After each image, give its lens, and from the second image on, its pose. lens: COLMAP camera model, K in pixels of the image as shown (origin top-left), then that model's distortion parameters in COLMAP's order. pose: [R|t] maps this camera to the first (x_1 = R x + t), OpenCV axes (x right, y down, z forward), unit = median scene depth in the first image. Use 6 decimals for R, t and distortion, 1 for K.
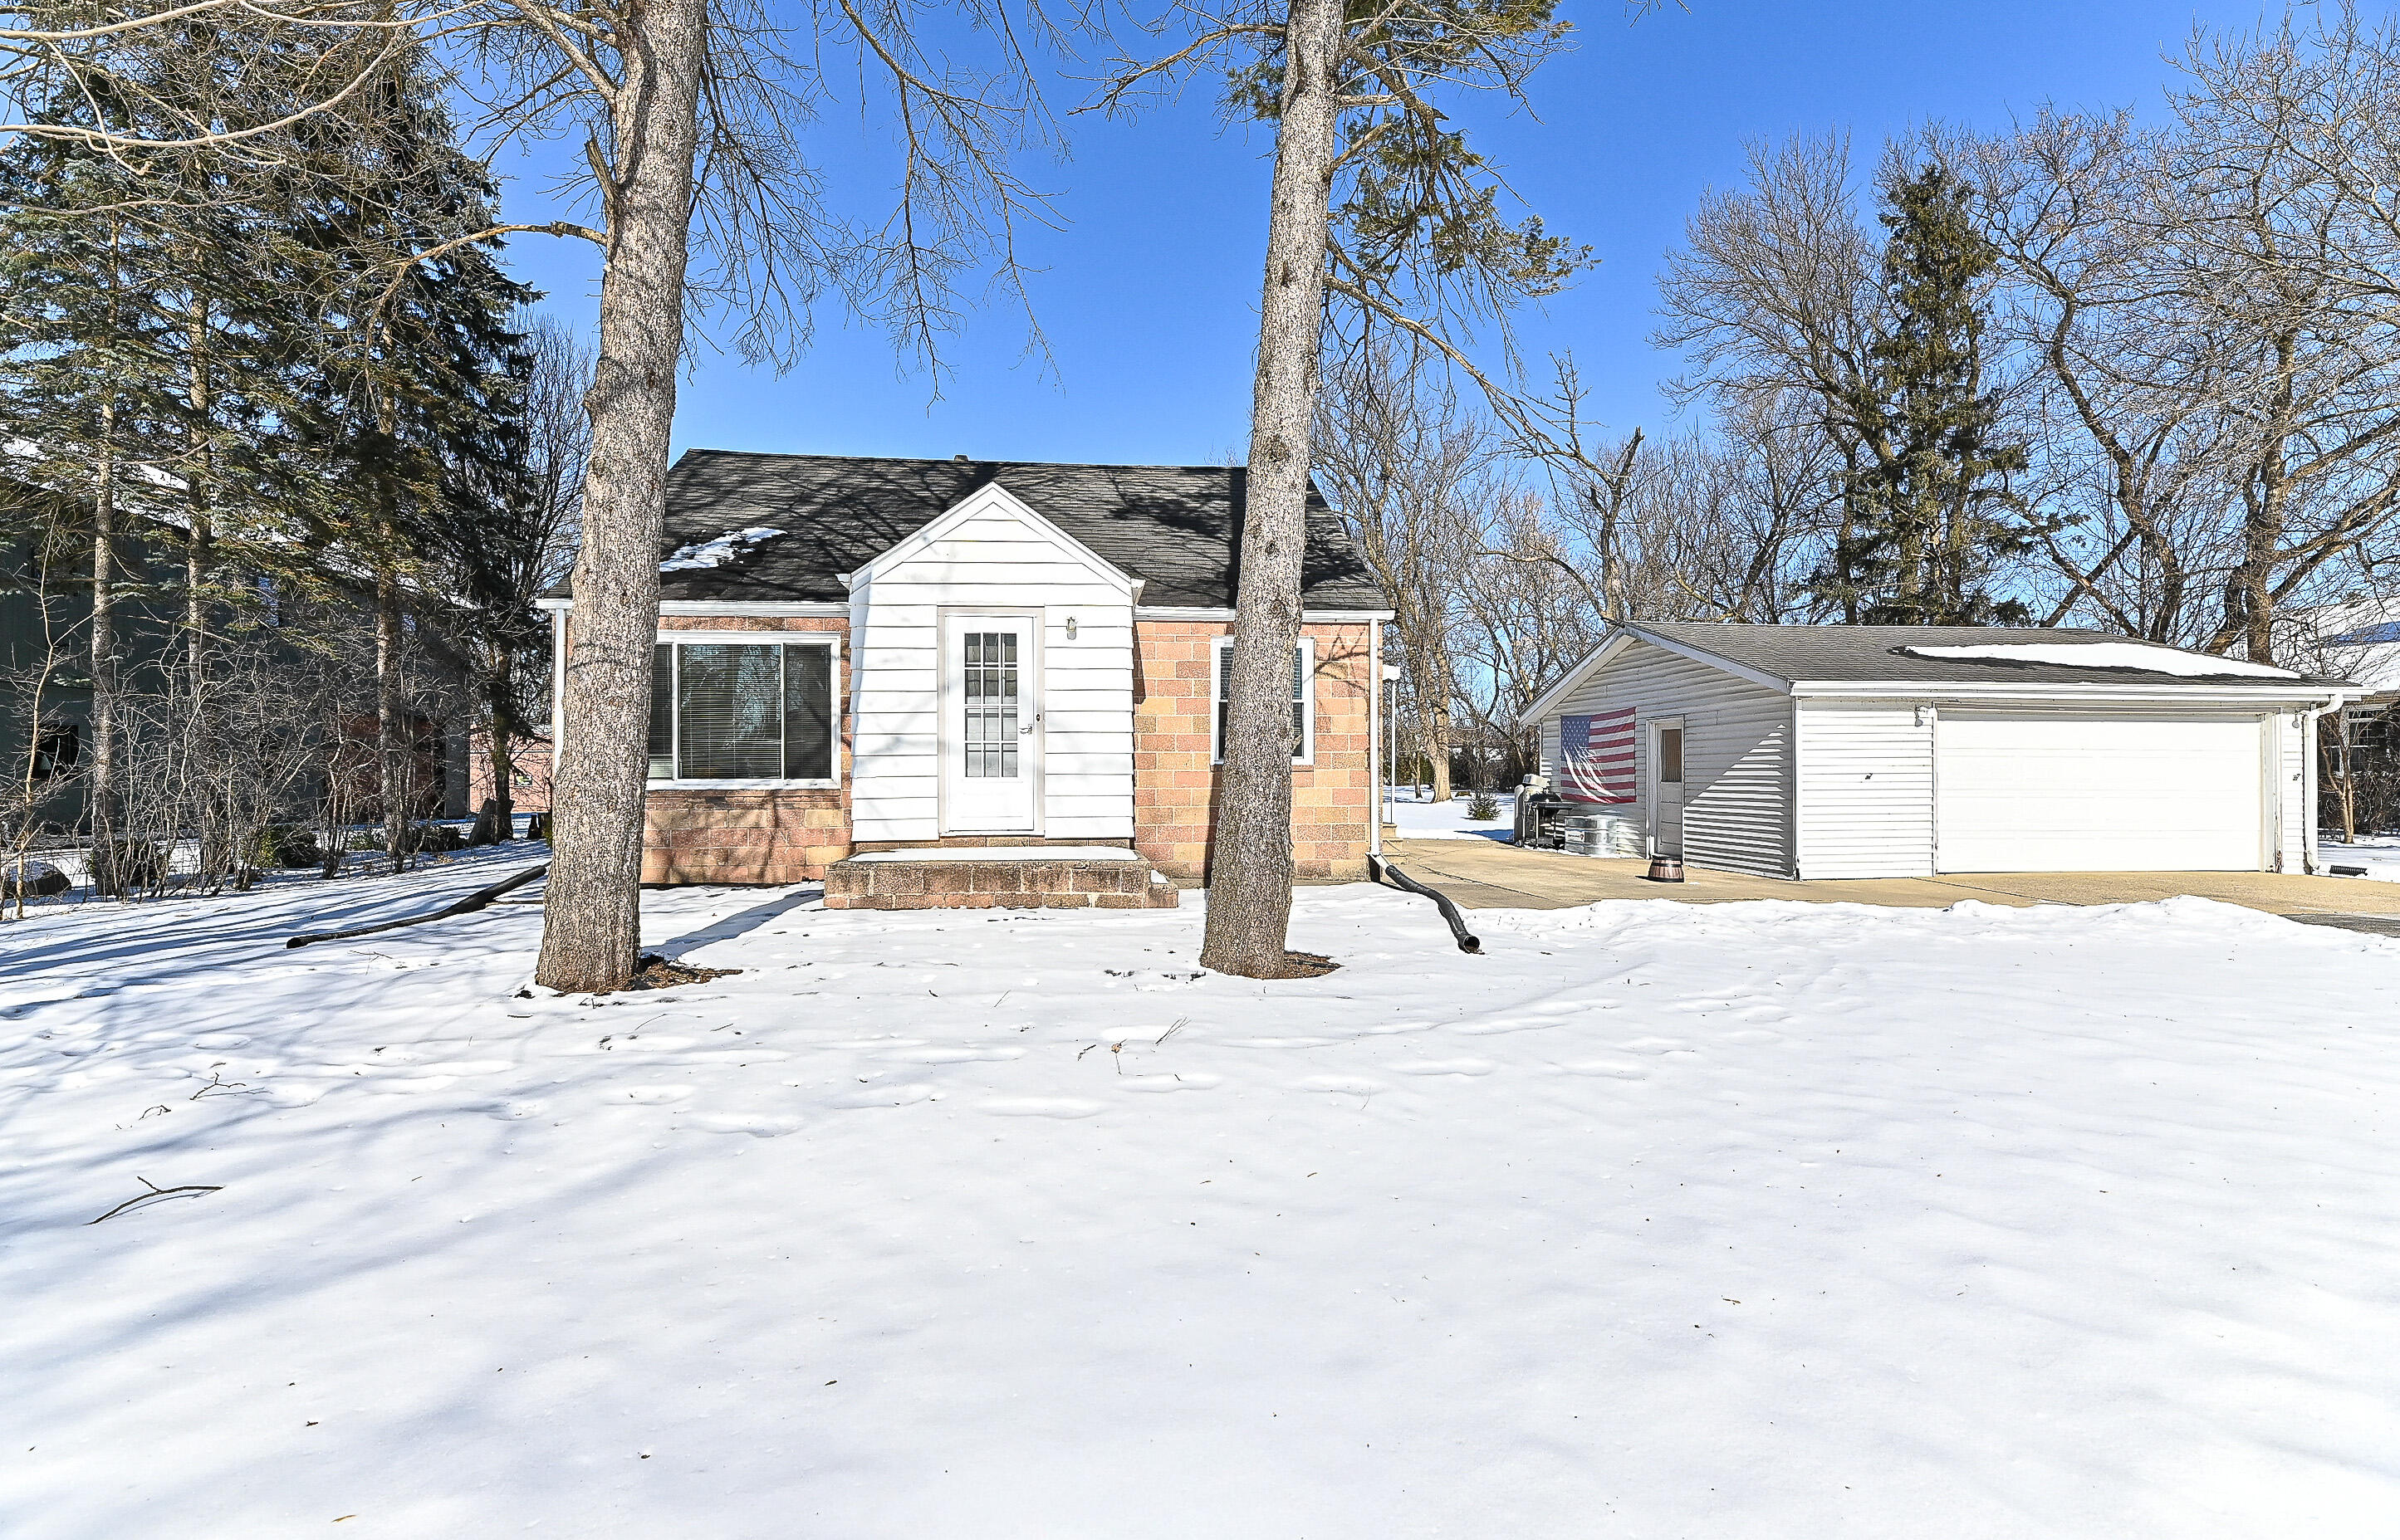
lens RADIAL K [[979.7, 0, 1178.6], [0, 979.7, 782.4], [0, 0, 1]] dist [-0.002550, -0.000526]
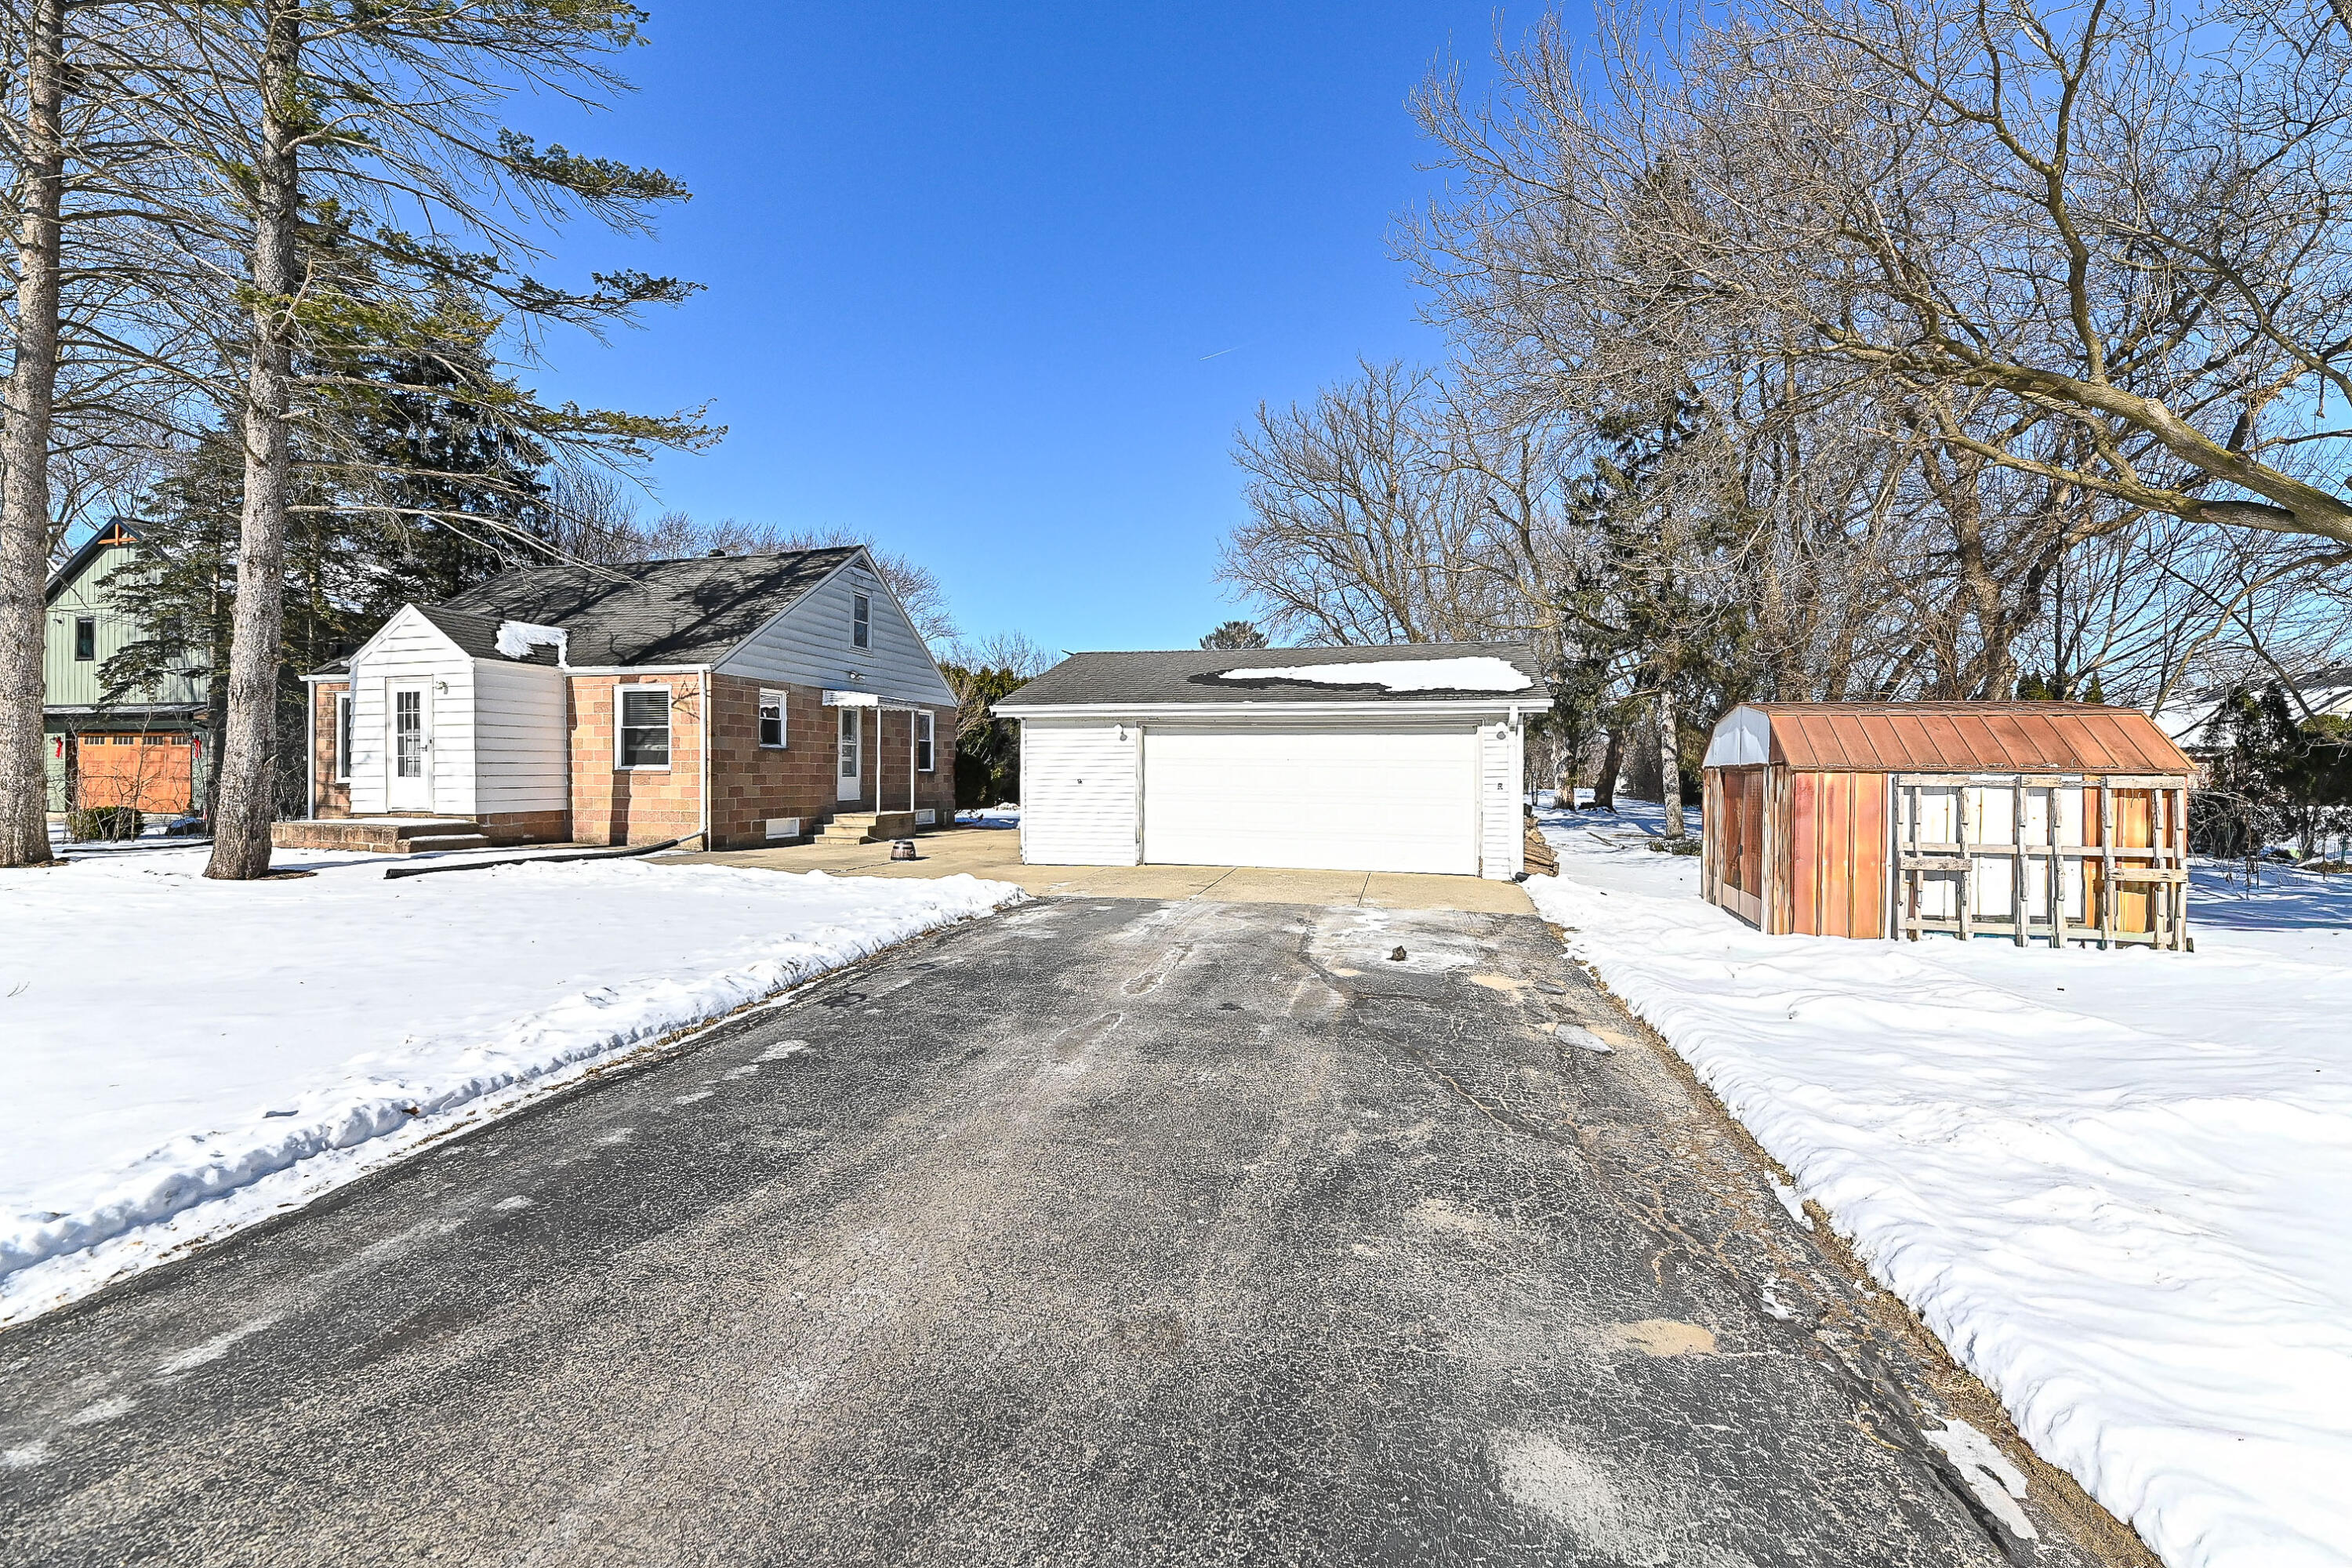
lens RADIAL K [[952.4, 0, 1172.0], [0, 952.4, 777.8], [0, 0, 1]] dist [-0.002483, -0.001450]
pose [[0.938416, 0.007336, -0.345429, 1.405928], [-0.010071, 0.999931, -0.006125, -0.006019], [0.345360, 0.009227, 0.938425, -0.077900]]
